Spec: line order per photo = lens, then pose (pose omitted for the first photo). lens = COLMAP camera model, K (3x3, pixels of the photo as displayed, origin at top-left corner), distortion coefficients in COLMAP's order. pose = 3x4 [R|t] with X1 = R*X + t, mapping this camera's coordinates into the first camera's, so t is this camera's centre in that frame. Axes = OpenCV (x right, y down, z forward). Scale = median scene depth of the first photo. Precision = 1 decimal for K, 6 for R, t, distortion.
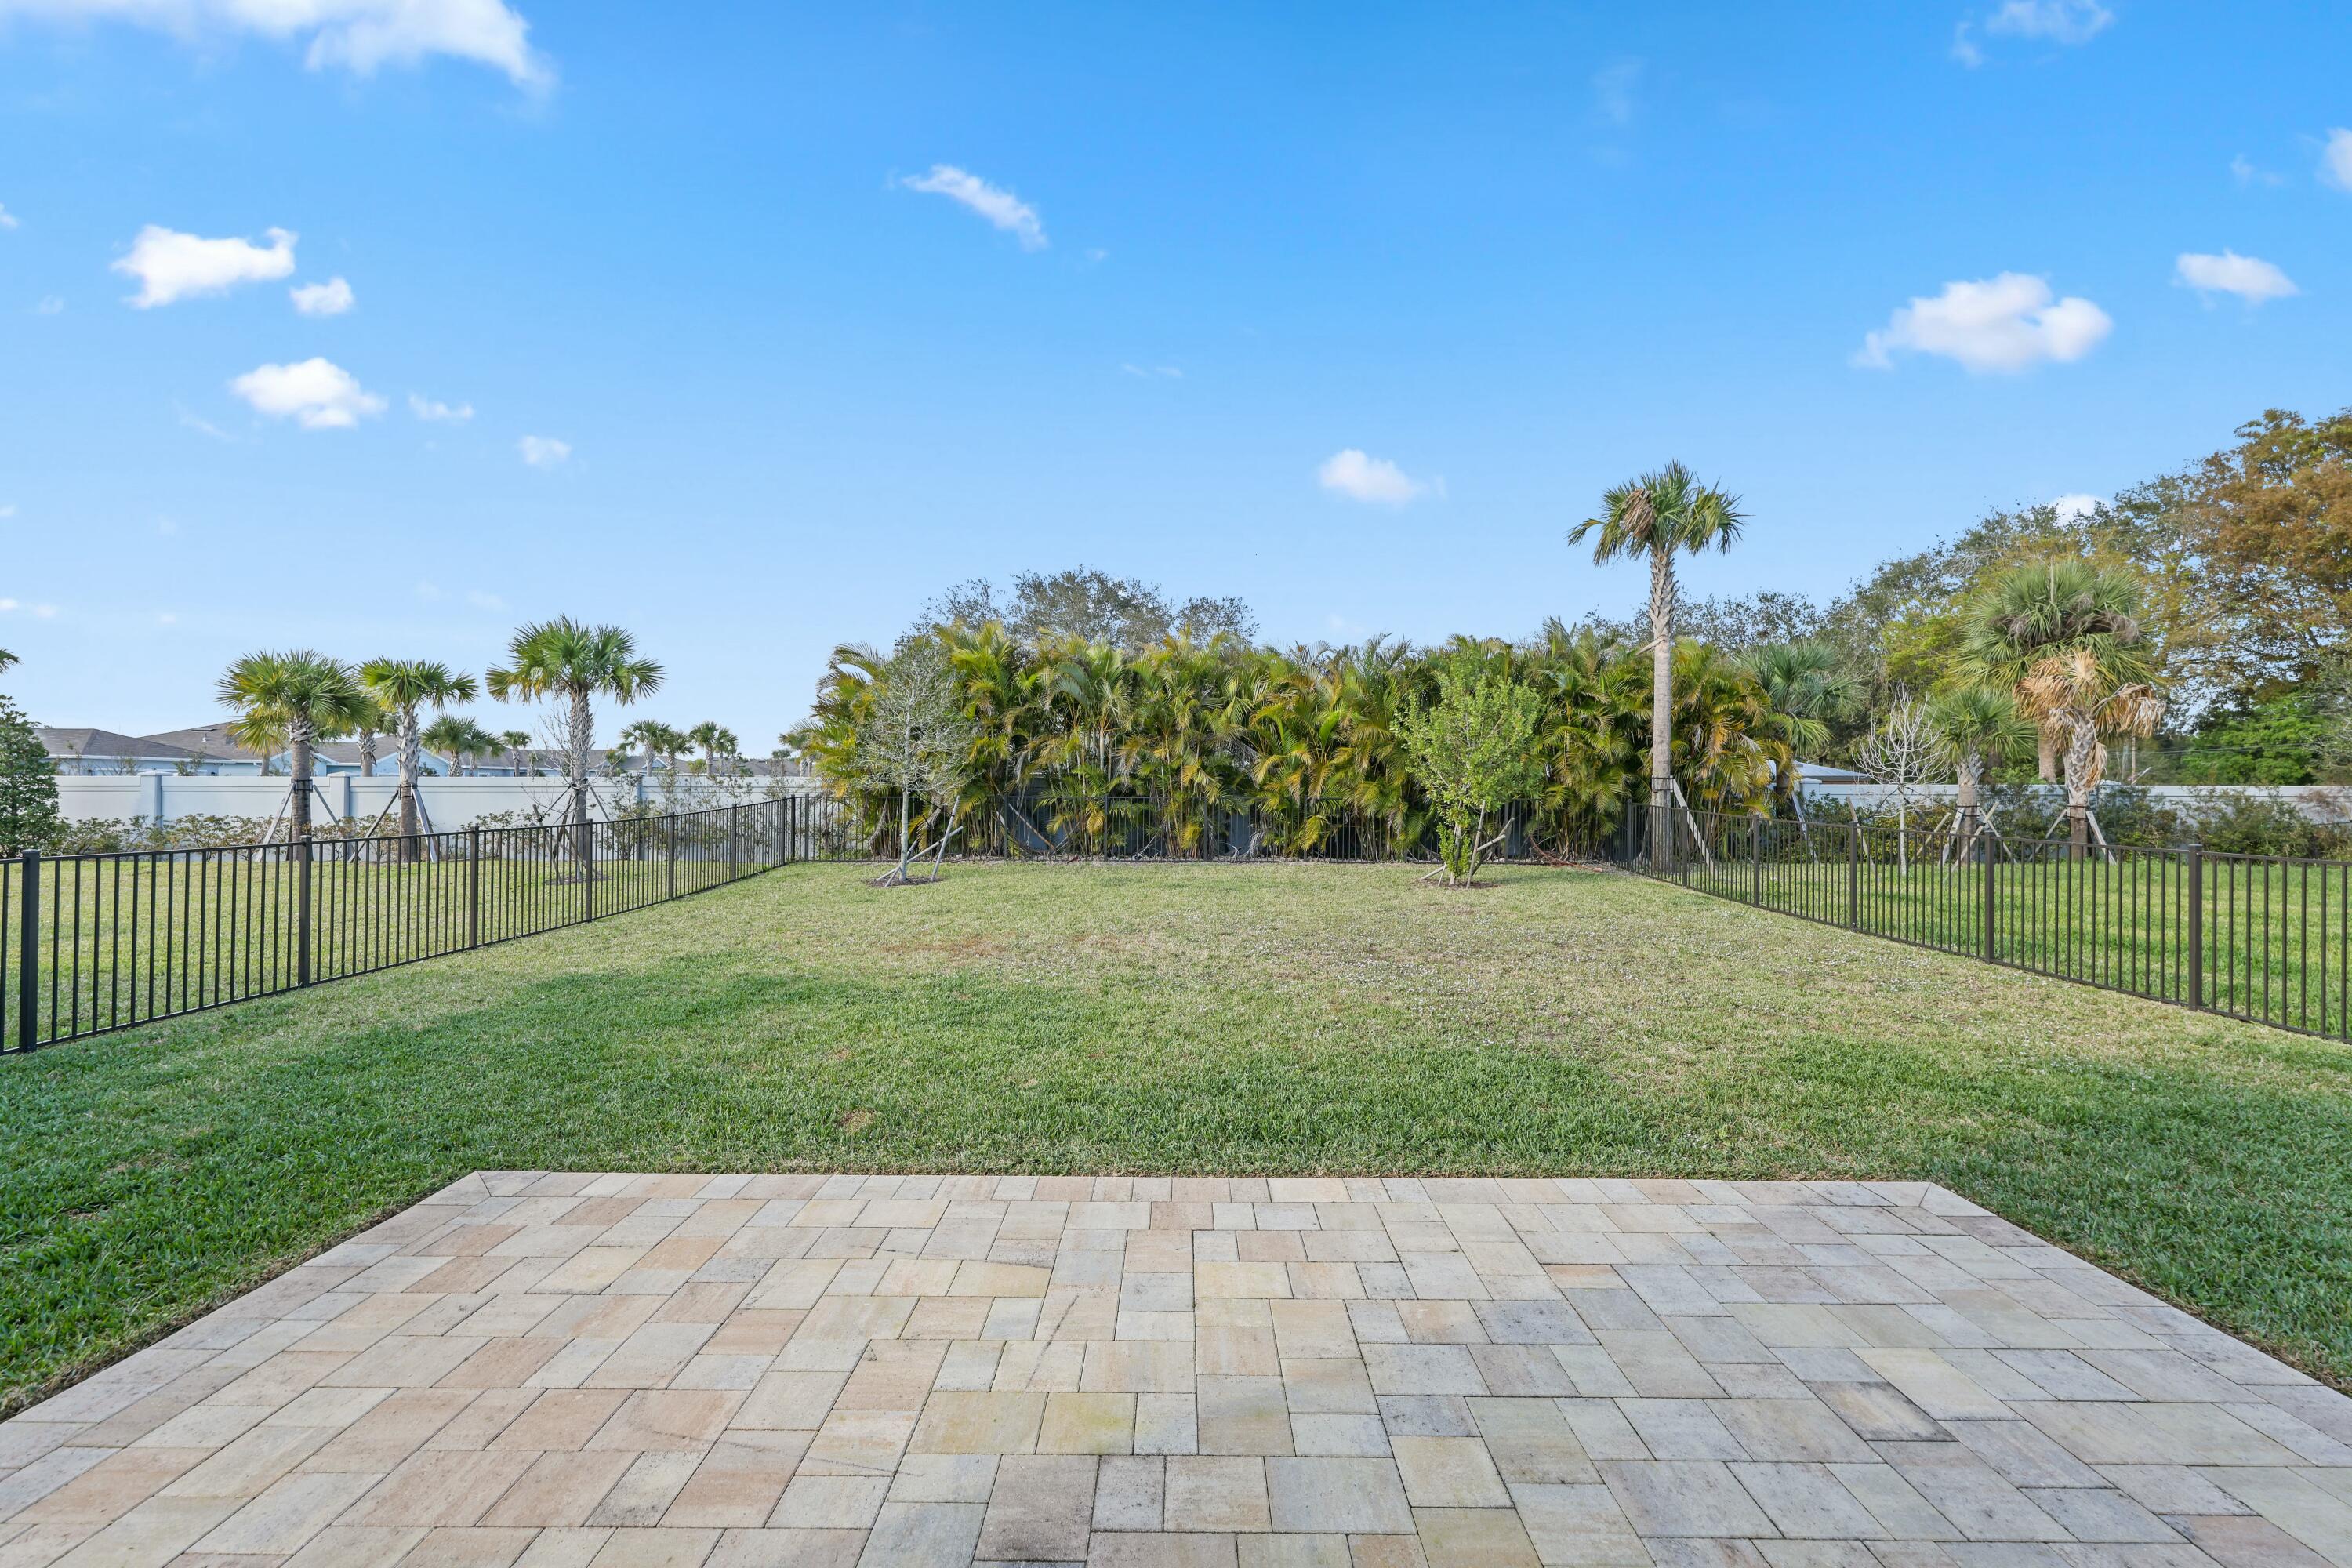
lens RADIAL K [[942.0, 0, 1176.1], [0, 942.0, 777.5], [0, 0, 1]] dist [0.003285, 0.000418]
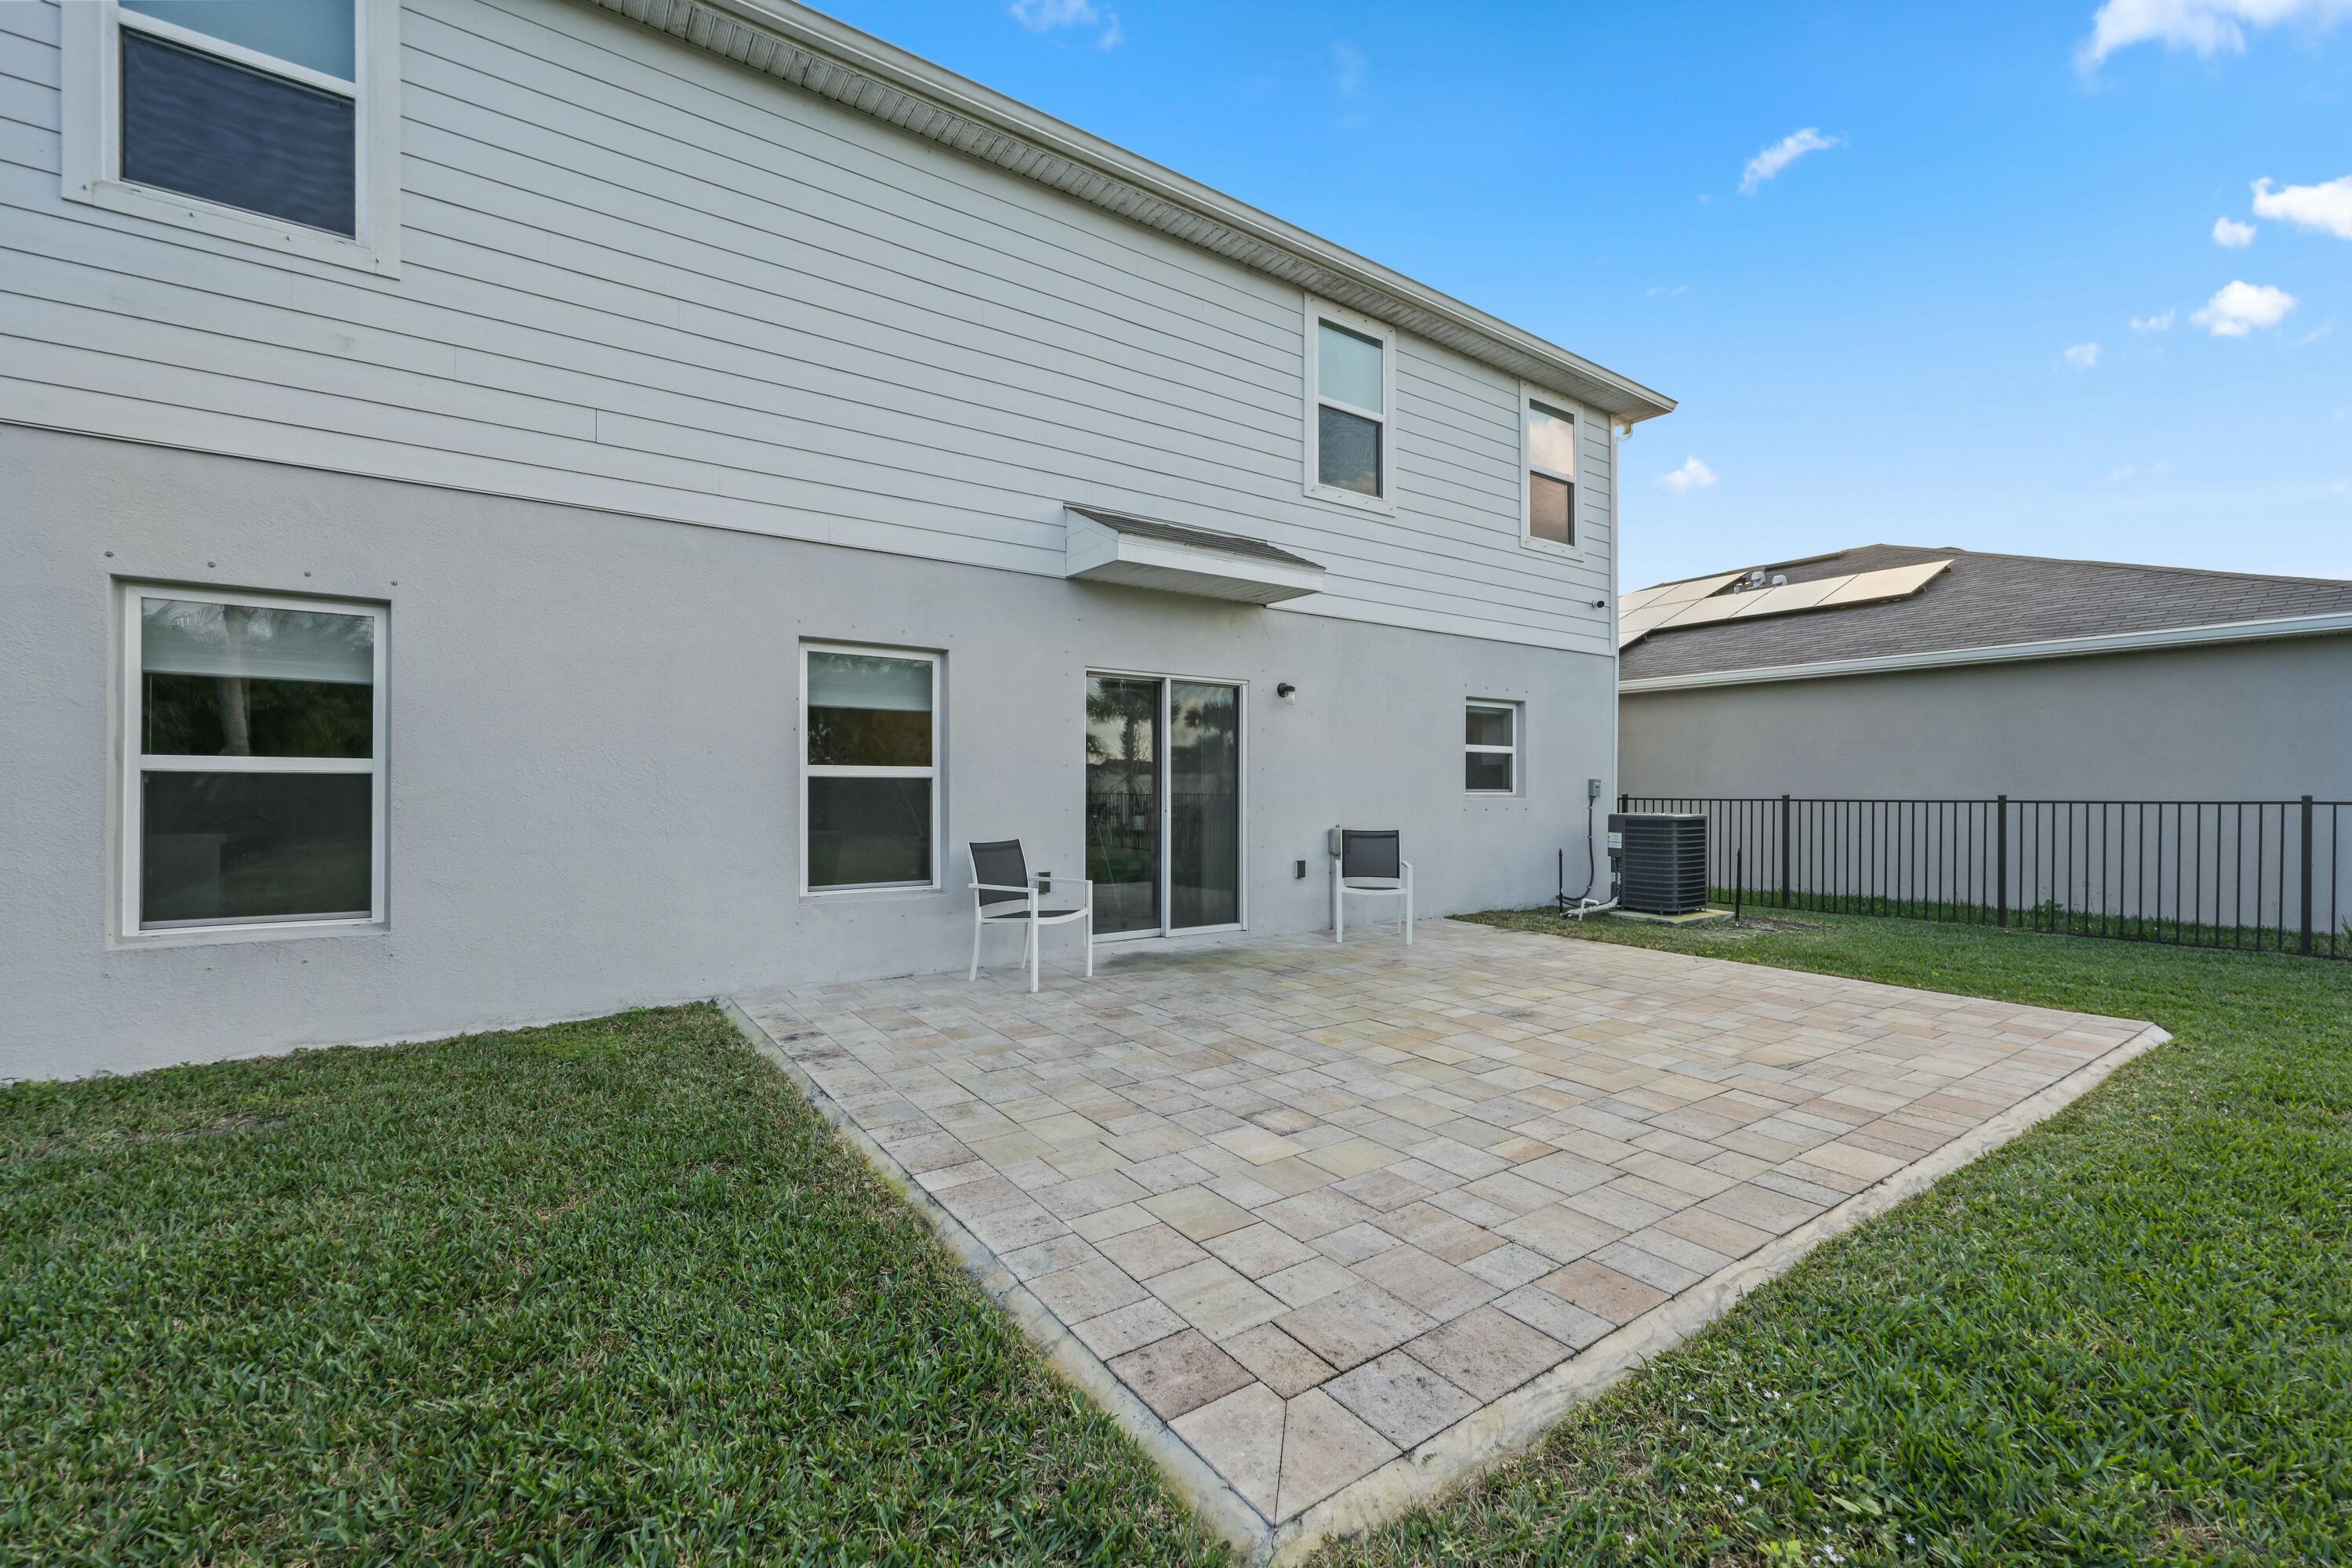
lens RADIAL K [[949.5, 0, 1157.7], [0, 949.5, 791.8], [0, 0, 1]] dist [-0.000612, -0.000288]
pose [[-0.828840, -0.007157, -0.559439, 0.259582], [-0.003711, 0.999967, -0.007296, 0.029505], [0.559473, -0.003971, -0.828839, 0.317379]]
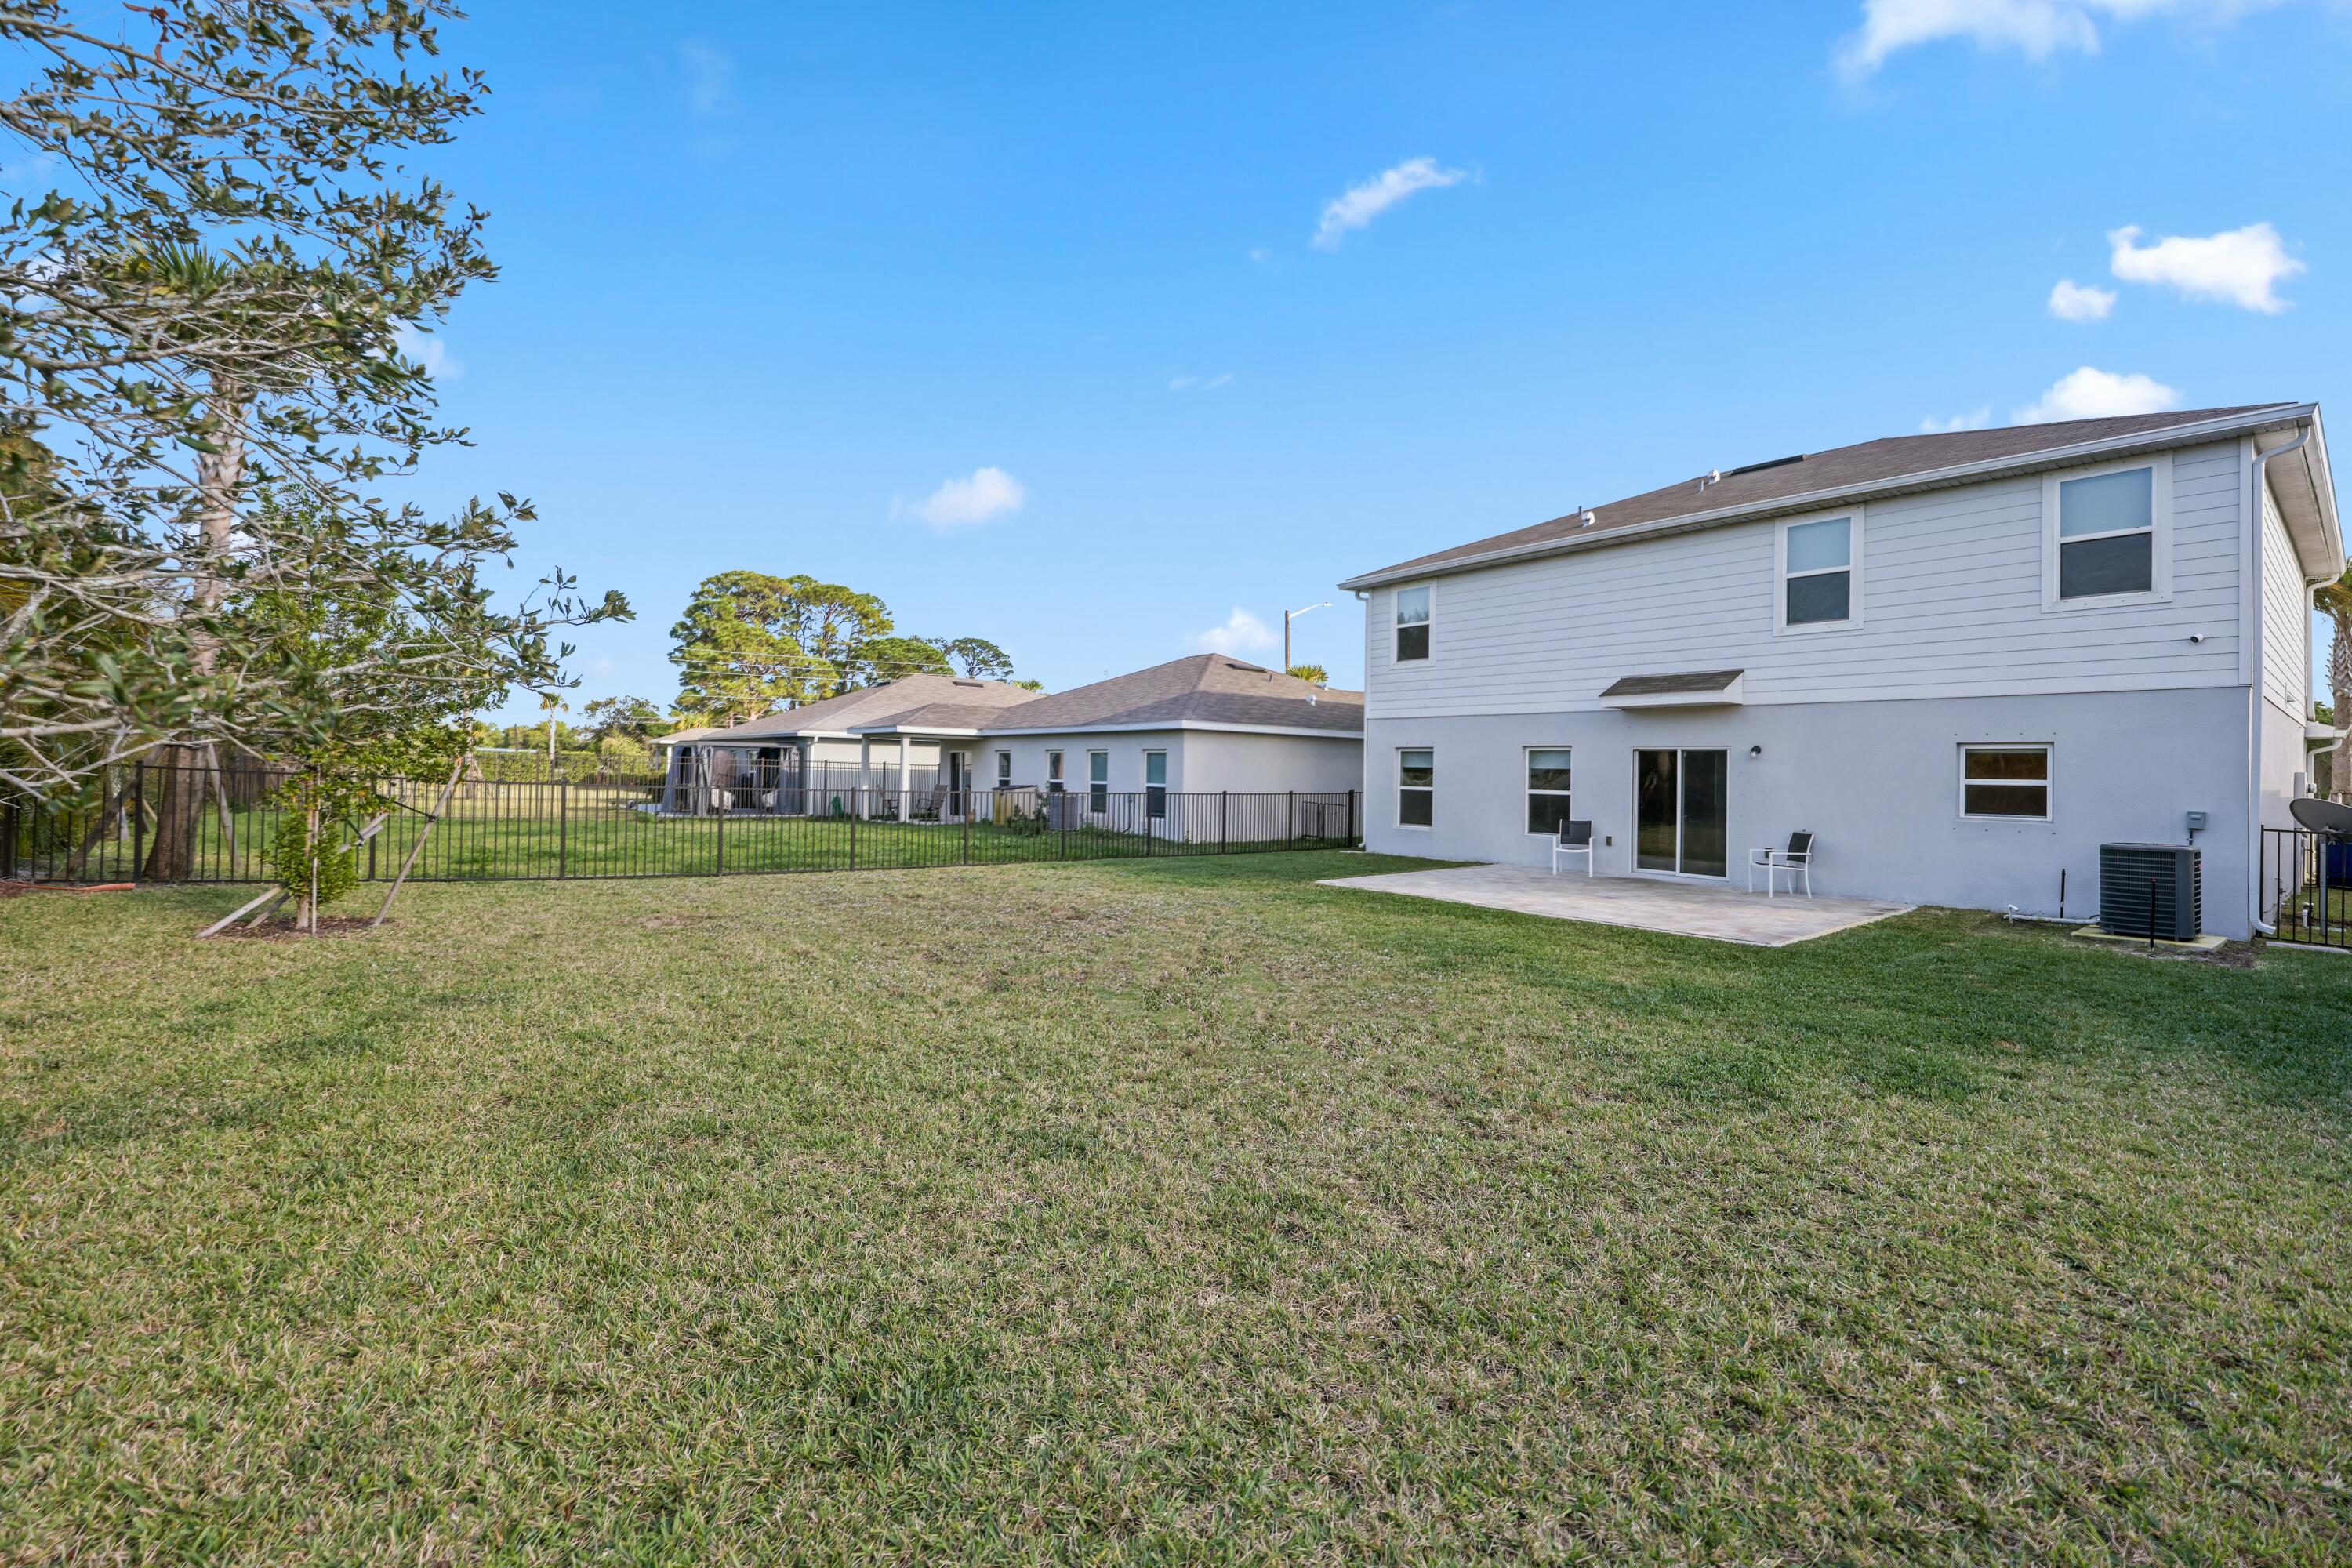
lens RADIAL K [[942.0, 0, 1186.9], [0, 942.0, 762.9], [0, 0, 1]] dist [0.003285, 0.000418]
pose [[-0.620335, -0.011157, 0.784258, -0.414899], [-0.028859, 0.999546, -0.008608, 0.007400], [-0.783806, -0.027972, -0.620376, 0.883971]]
